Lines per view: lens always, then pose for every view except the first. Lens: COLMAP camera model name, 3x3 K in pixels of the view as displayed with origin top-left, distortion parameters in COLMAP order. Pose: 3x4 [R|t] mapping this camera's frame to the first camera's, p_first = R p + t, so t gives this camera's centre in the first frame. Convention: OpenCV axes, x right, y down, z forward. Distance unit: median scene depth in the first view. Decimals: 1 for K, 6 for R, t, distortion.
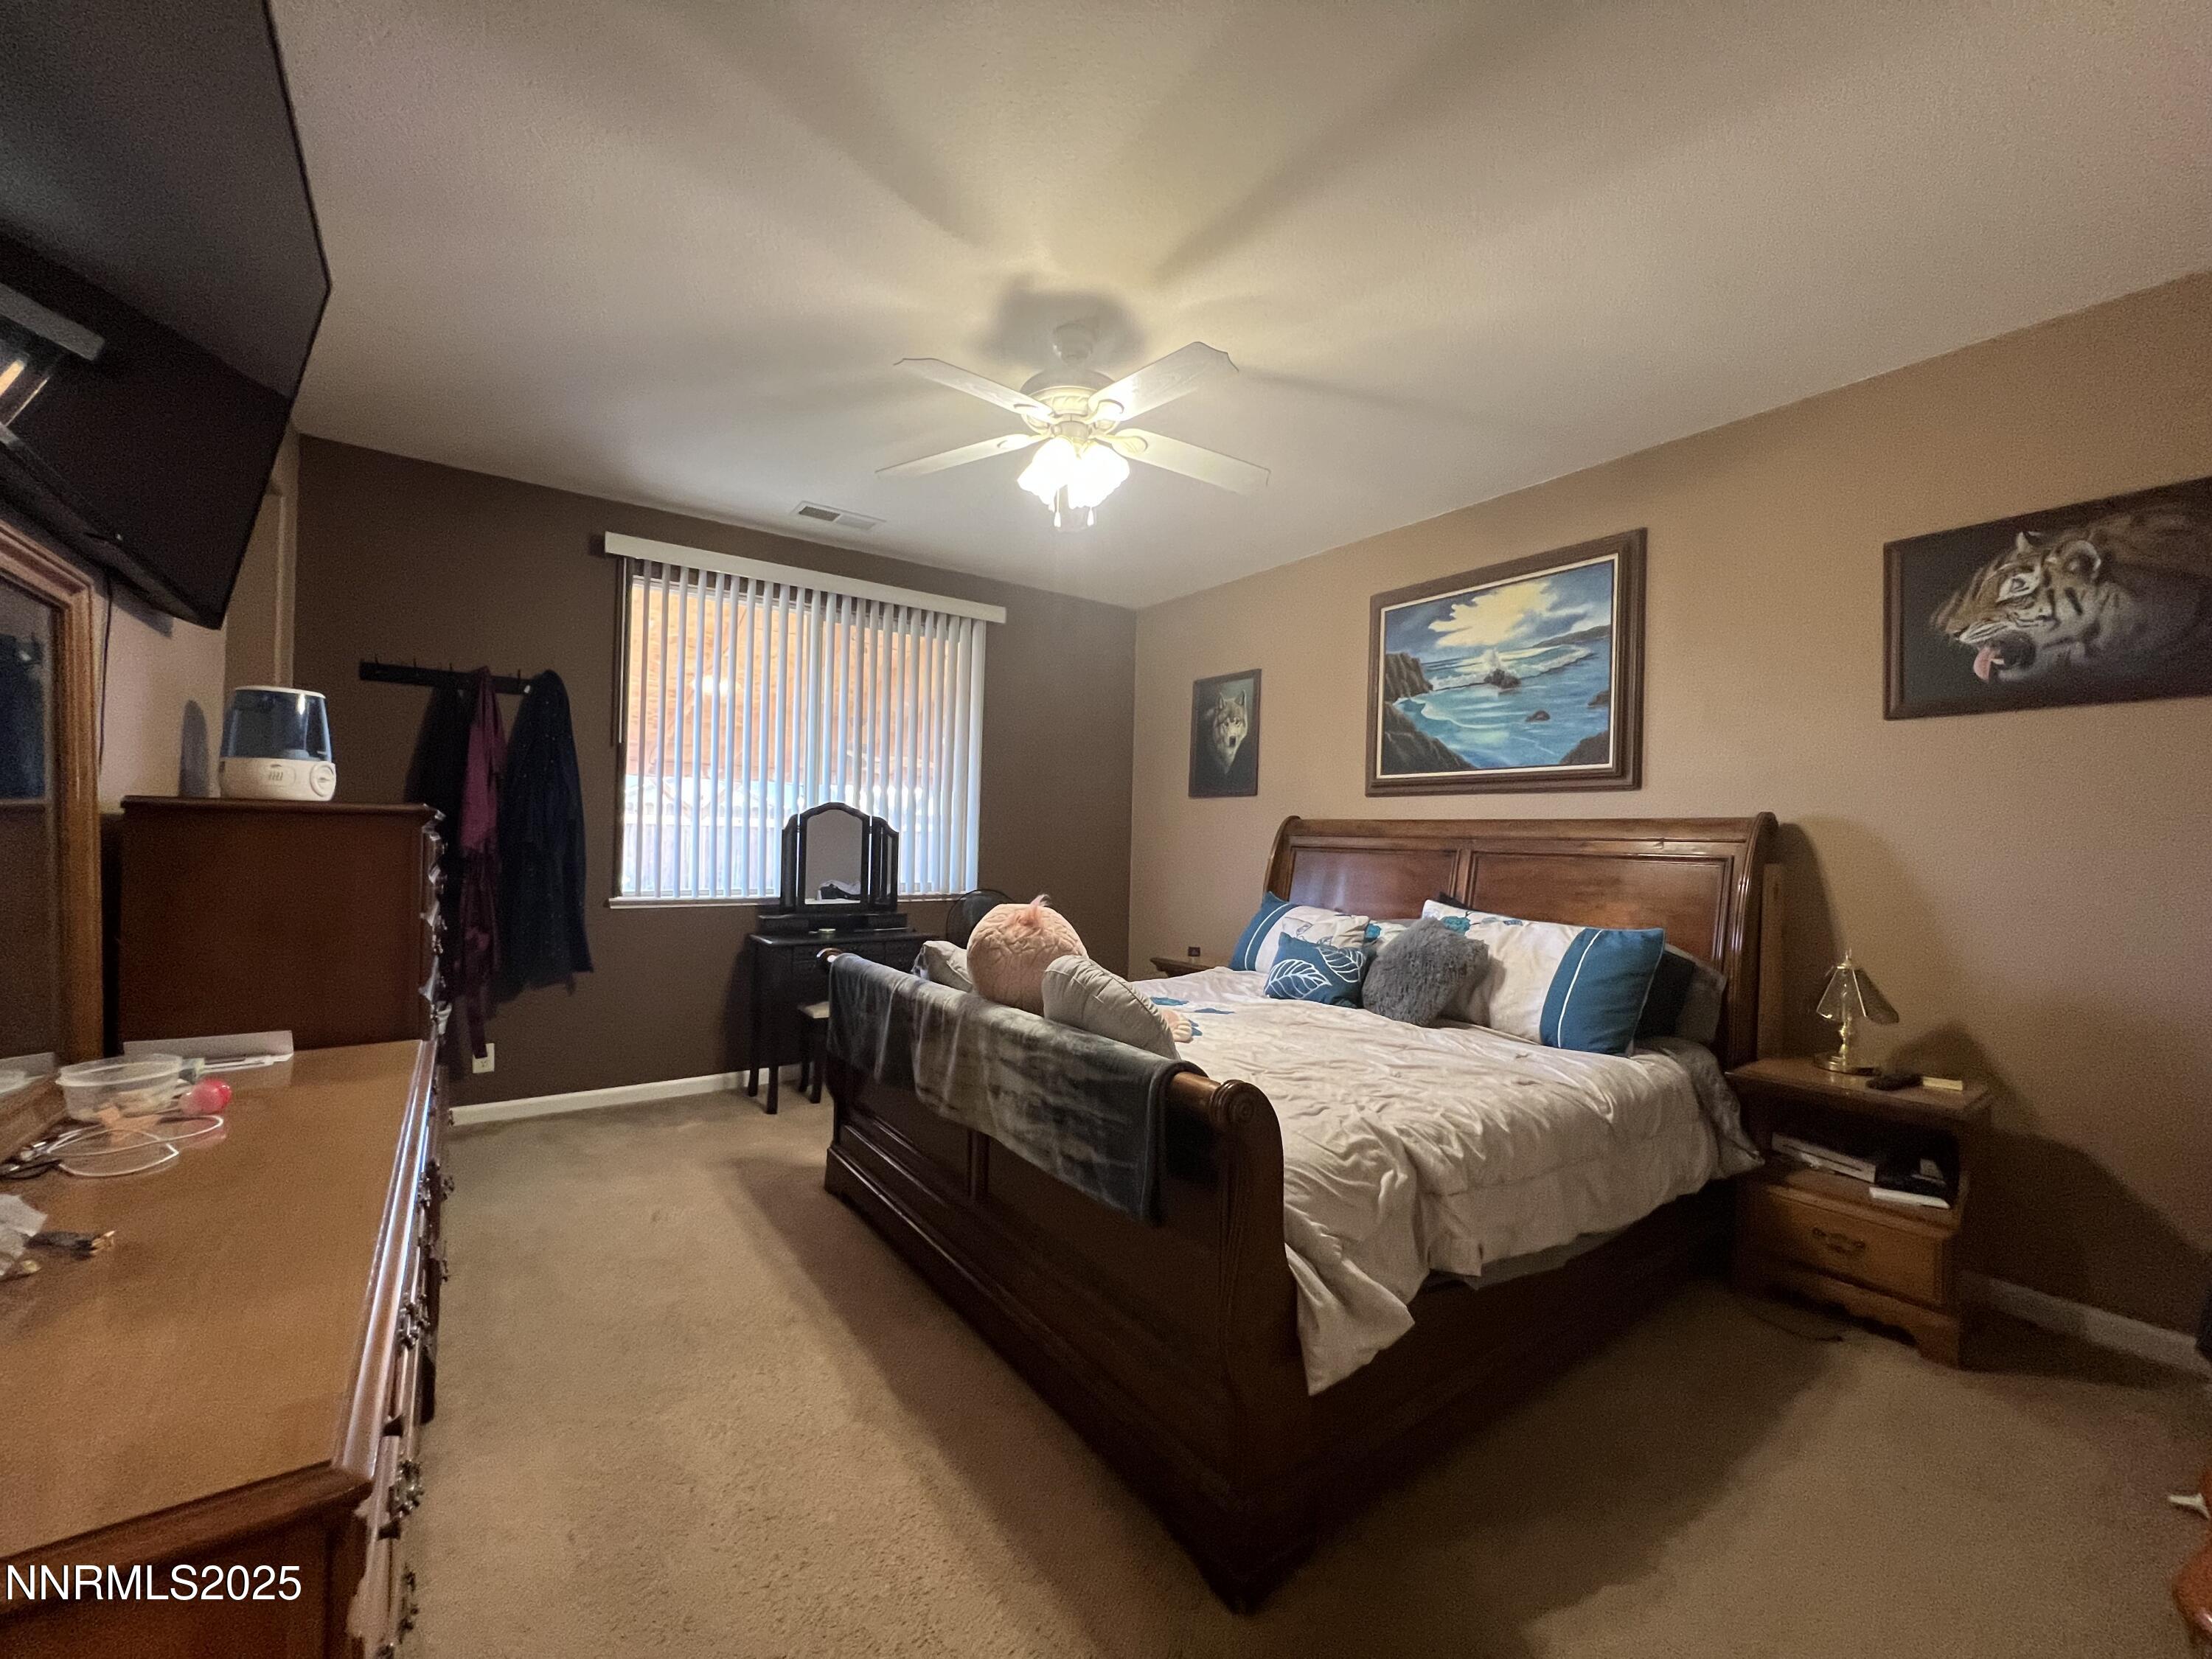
lens RADIAL K [[883.2, 0, 1106.0], [0, 883.2, 829.5], [0, 0, 1]] dist [-0.003536, 0.000442]
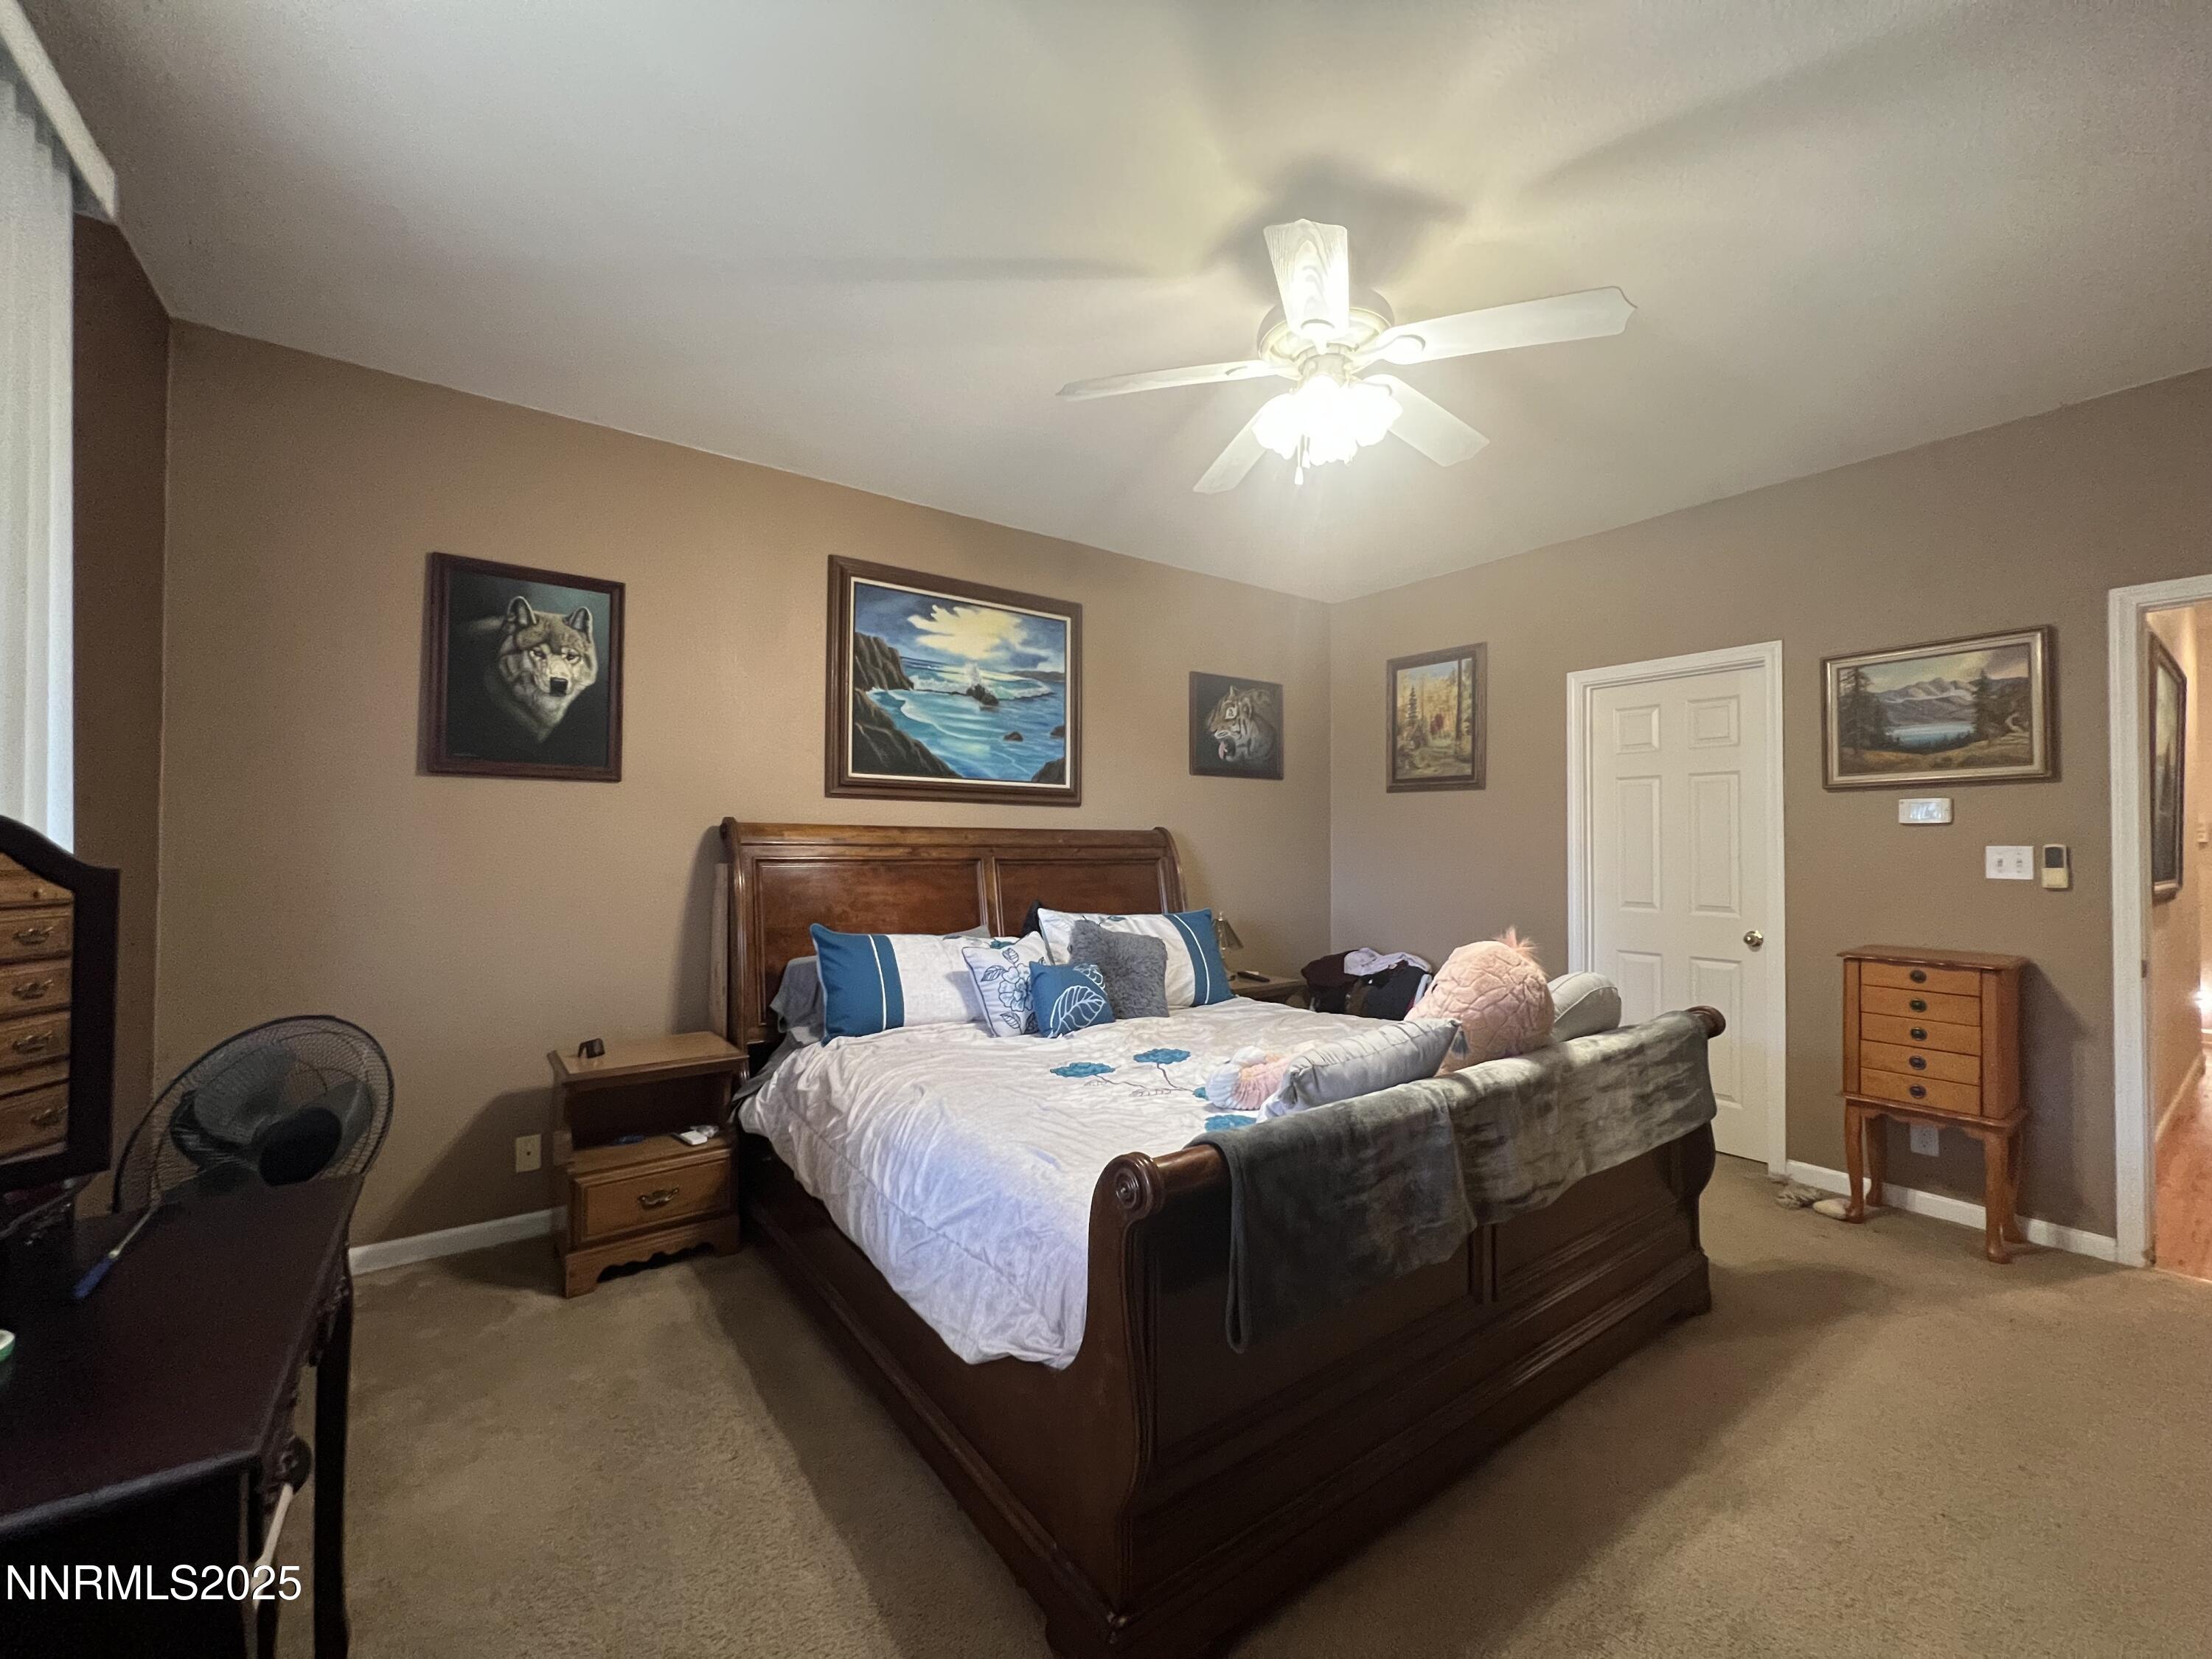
lens RADIAL K [[883.2, 0, 1106.0], [0, 883.2, 829.5], [0, 0, 1]] dist [-0.003536, 0.000442]
pose [[-0.000958, -0.003779, 0.999992, -0.605163], [-0.014691, 0.999885, 0.003765, -0.015533], [-0.999892, -0.014687, -0.001013, 0.846278]]
